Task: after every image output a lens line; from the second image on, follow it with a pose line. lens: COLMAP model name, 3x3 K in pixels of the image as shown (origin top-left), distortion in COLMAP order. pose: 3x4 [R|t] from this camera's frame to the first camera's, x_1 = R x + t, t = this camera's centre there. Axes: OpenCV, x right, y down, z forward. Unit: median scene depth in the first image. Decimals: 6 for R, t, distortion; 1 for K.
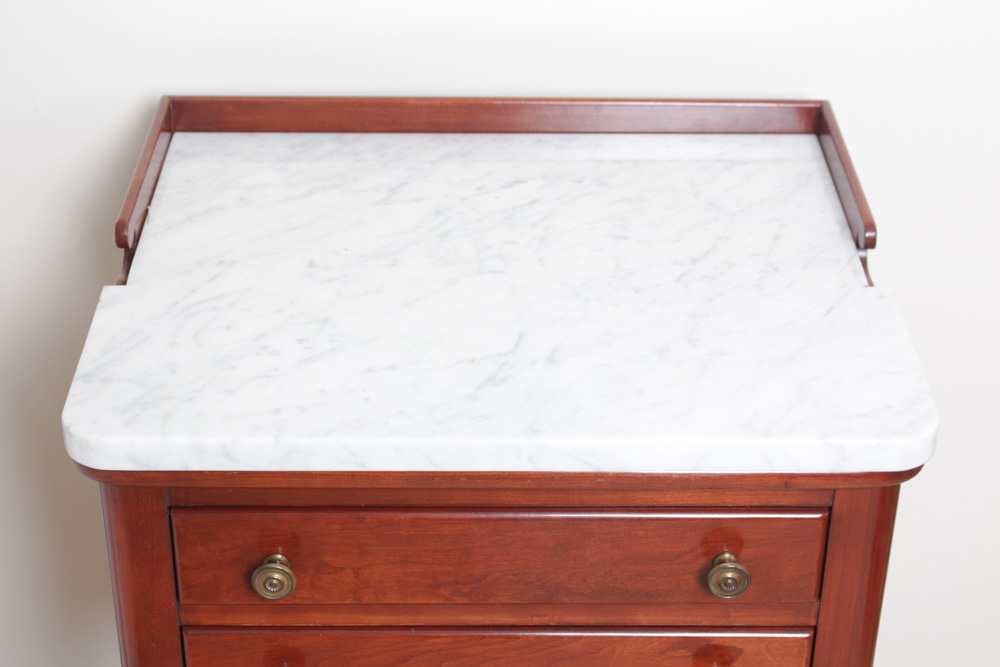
lens RADIAL K [[1855.1, 0, 498.6], [0, 1855.1, 332.9], [0, 0, 1]] dist [-0.000547, 0.000000]
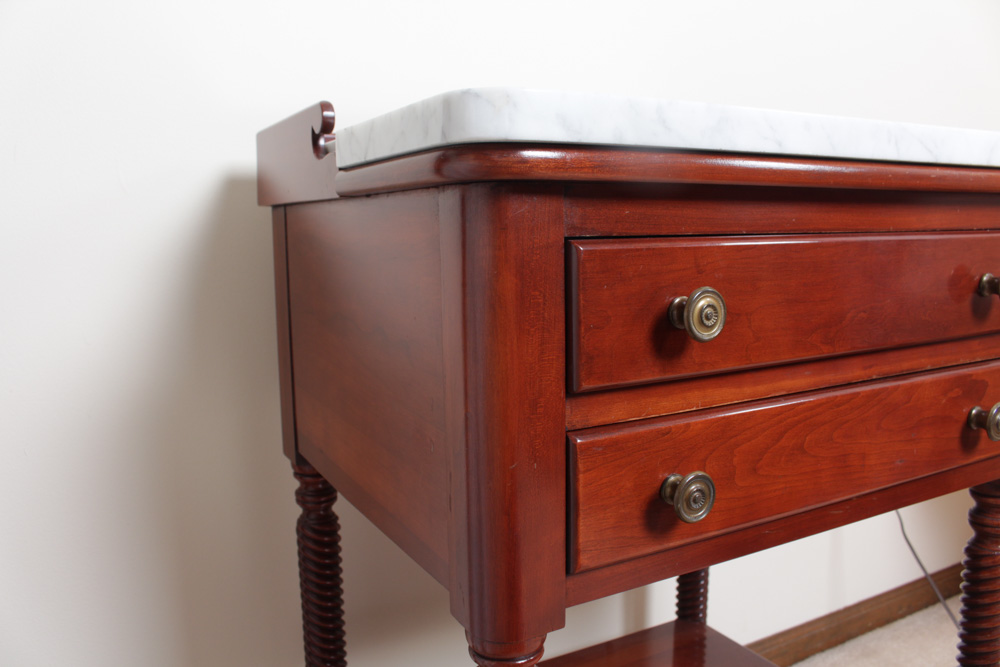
lens RADIAL K [[803.8, 0, 508.4], [0, 803.8, 338.7], [0, 0, 1]] dist [-0.083075, 0.003303]
pose [[0.878959, -0.089445, 0.468433, -0.349166], [0.254450, 0.918716, -0.302020, 0.220377], [-0.403343, 0.384656, 0.830273, 0.734002]]
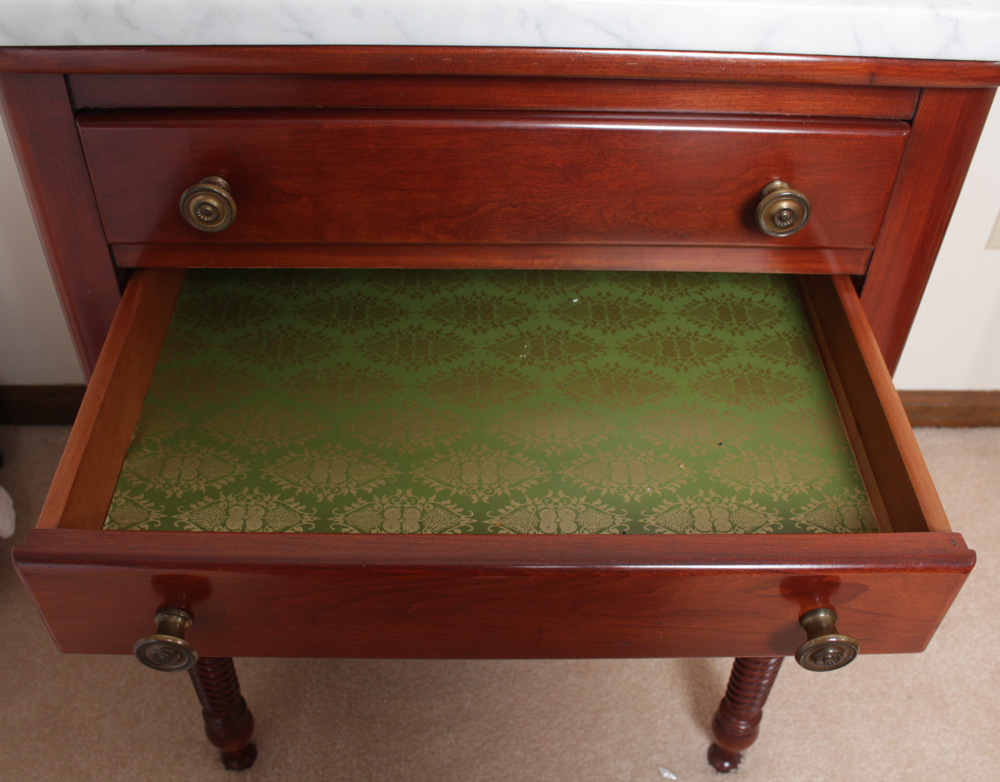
lens RADIAL K [[1044.5, 0, 499.7], [0, 1044.5, 385.0], [0, 0, 1]] dist [-0.111690, 0.000000]
pose [[0.999924, 0.006896, 0.010248, -0.001350], [-0.008589, 0.984426, 0.175591, 0.127141], [-0.008877, -0.175666, 0.984410, 0.541956]]
